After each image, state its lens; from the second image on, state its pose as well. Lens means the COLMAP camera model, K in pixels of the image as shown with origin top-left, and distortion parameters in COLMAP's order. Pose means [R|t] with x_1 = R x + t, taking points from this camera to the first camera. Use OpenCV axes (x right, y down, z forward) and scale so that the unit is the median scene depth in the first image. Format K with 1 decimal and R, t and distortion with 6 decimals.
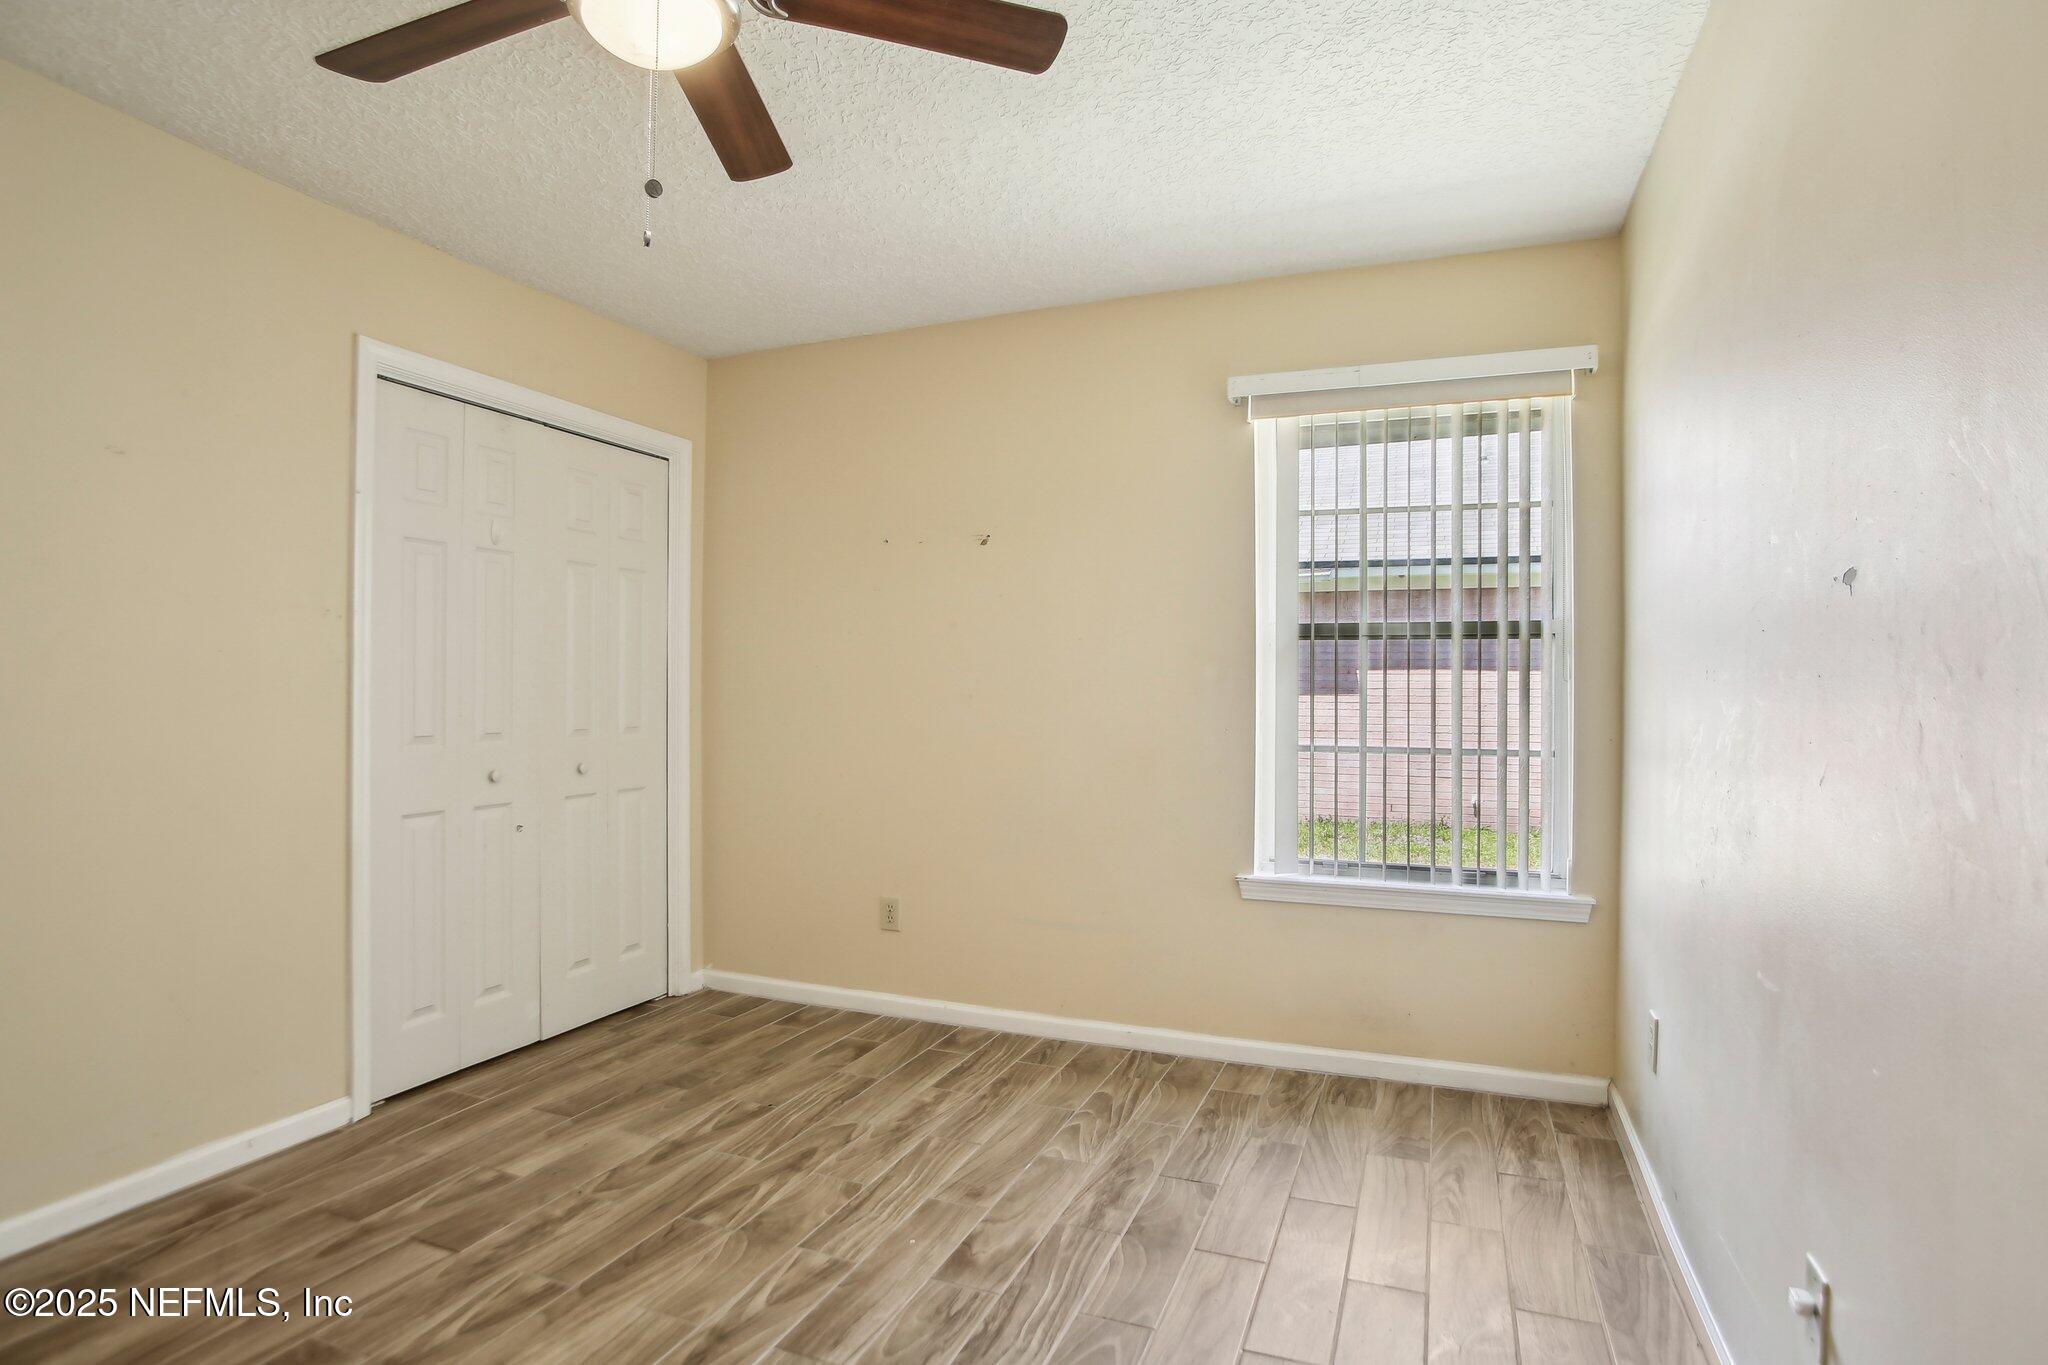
lens RADIAL K [[1035.6, 0, 1020.5], [0, 1035.6, 687.9], [0, 0, 1]] dist [-0.063487, 0.025139]
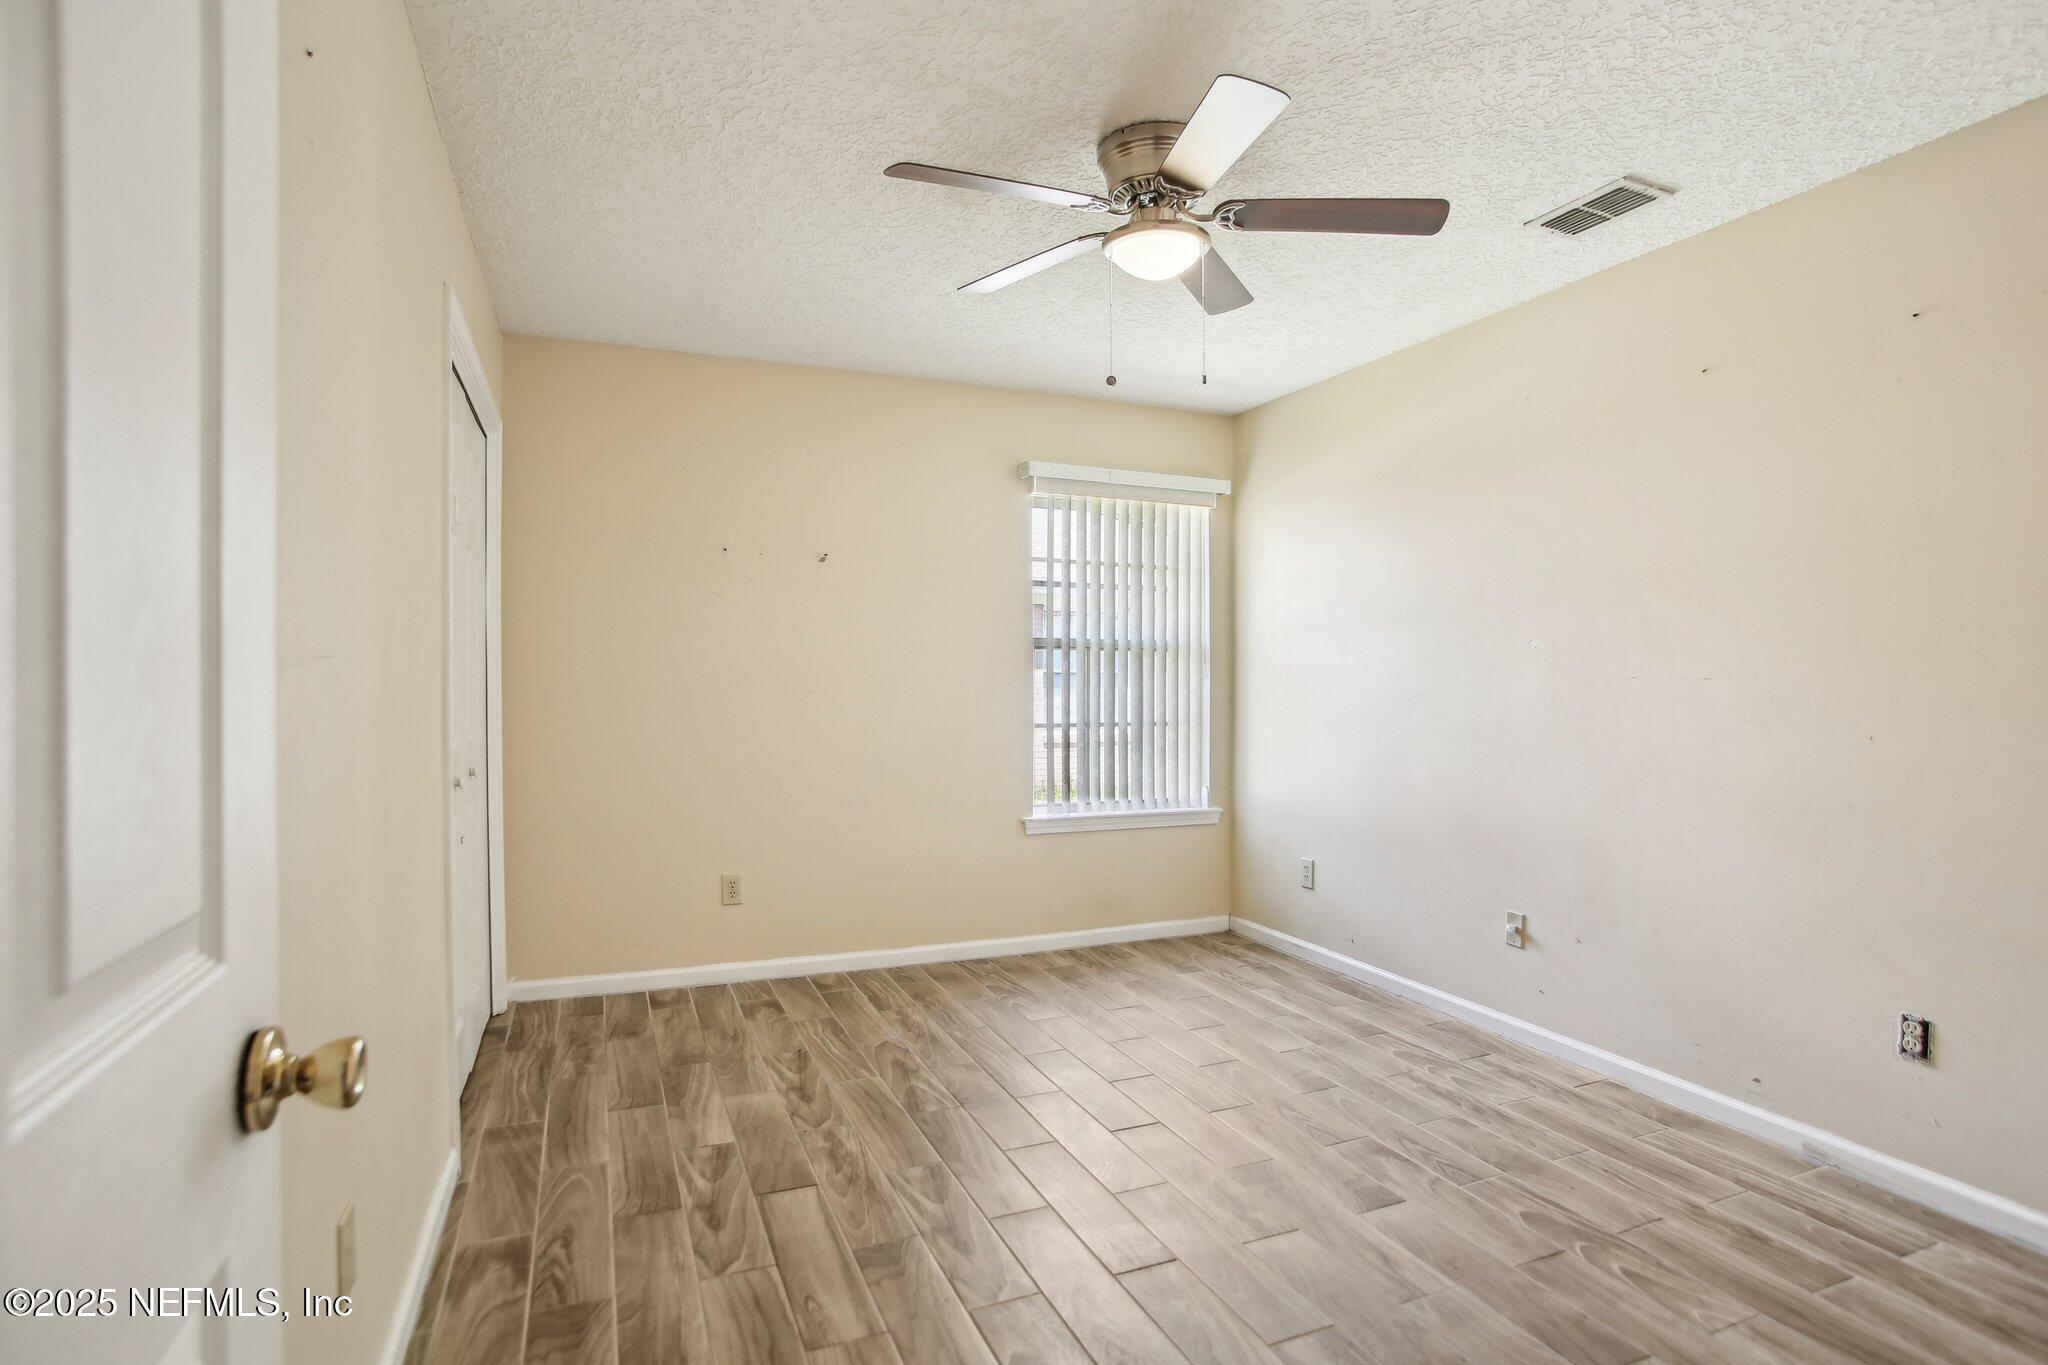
lens RADIAL K [[1035.6, 0, 1025.9], [0, 1035.6, 677.4], [0, 0, 1]] dist [-0.063487, 0.025139]
pose [[0.715111, -0.000653, 0.699011, -0.849813], [-0.003174, 0.999986, 0.004181, -0.015157], [-0.699004, -0.005209, 0.715099, 0.004090]]
